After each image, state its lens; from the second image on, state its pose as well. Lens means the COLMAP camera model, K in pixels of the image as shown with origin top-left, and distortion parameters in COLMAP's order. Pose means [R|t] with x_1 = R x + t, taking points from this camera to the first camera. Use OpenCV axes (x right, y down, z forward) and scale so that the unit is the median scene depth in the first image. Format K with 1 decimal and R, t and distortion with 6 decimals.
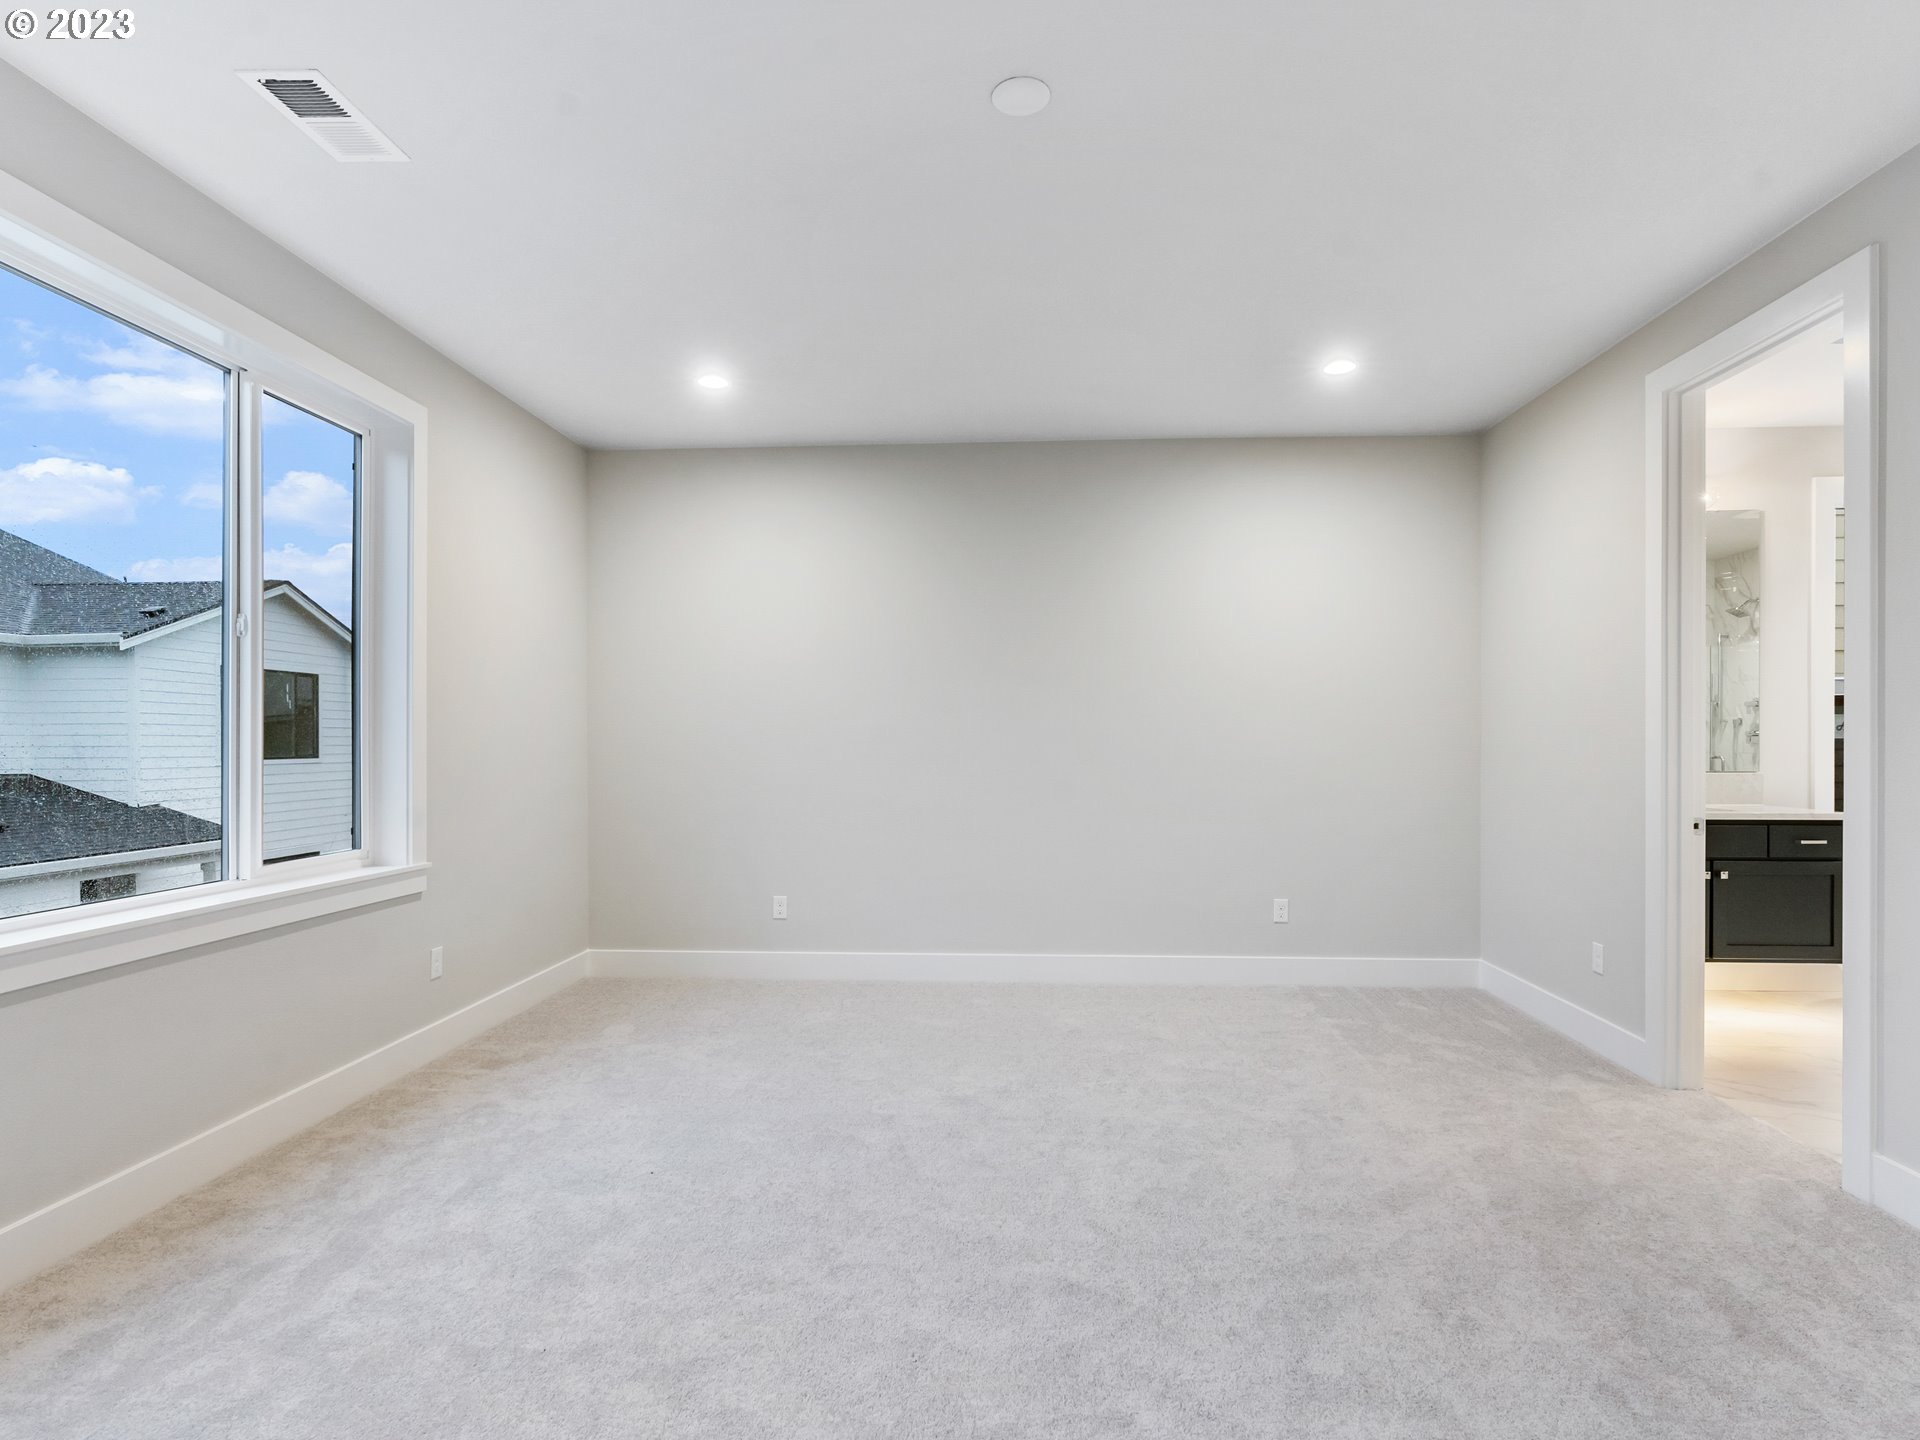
lens RADIAL K [[984.6, 0, 951.4], [0, 984.6, 747.3], [0, 0, 1]] dist [-0.009965, 0.001352]
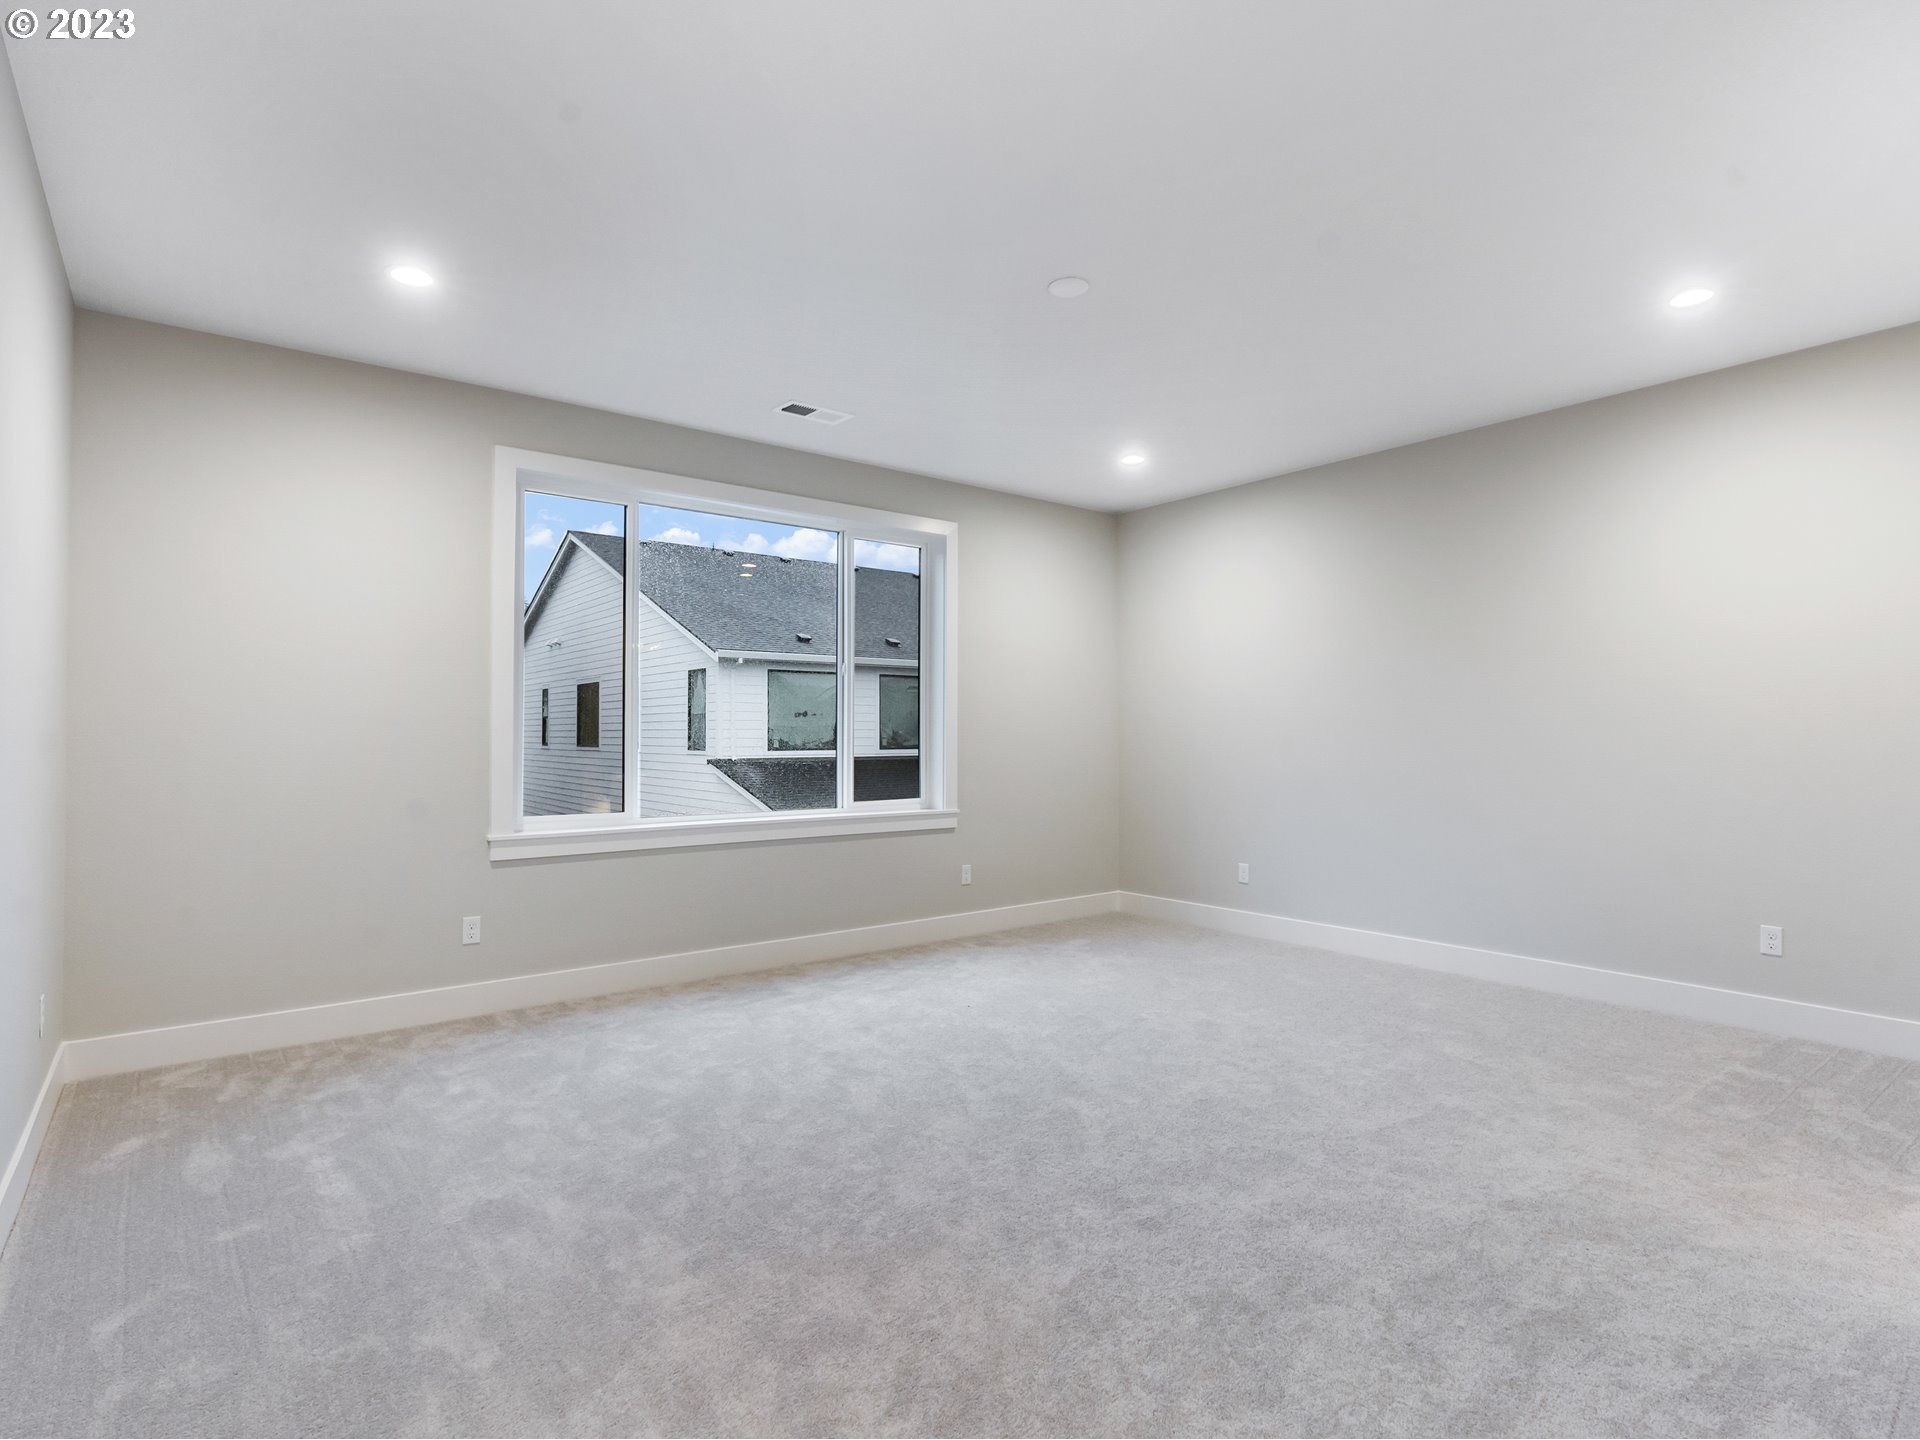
lens RADIAL K [[984.6, 0, 968.2], [0, 984.6, 726.2], [0, 0, 1]] dist [-0.009965, 0.001352]
pose [[0.667899, -0.005872, -0.744229, 0.873617], [-0.002849, 0.999941, -0.010447, -0.000534], [0.744247, 0.009098, 0.667843, -0.061723]]
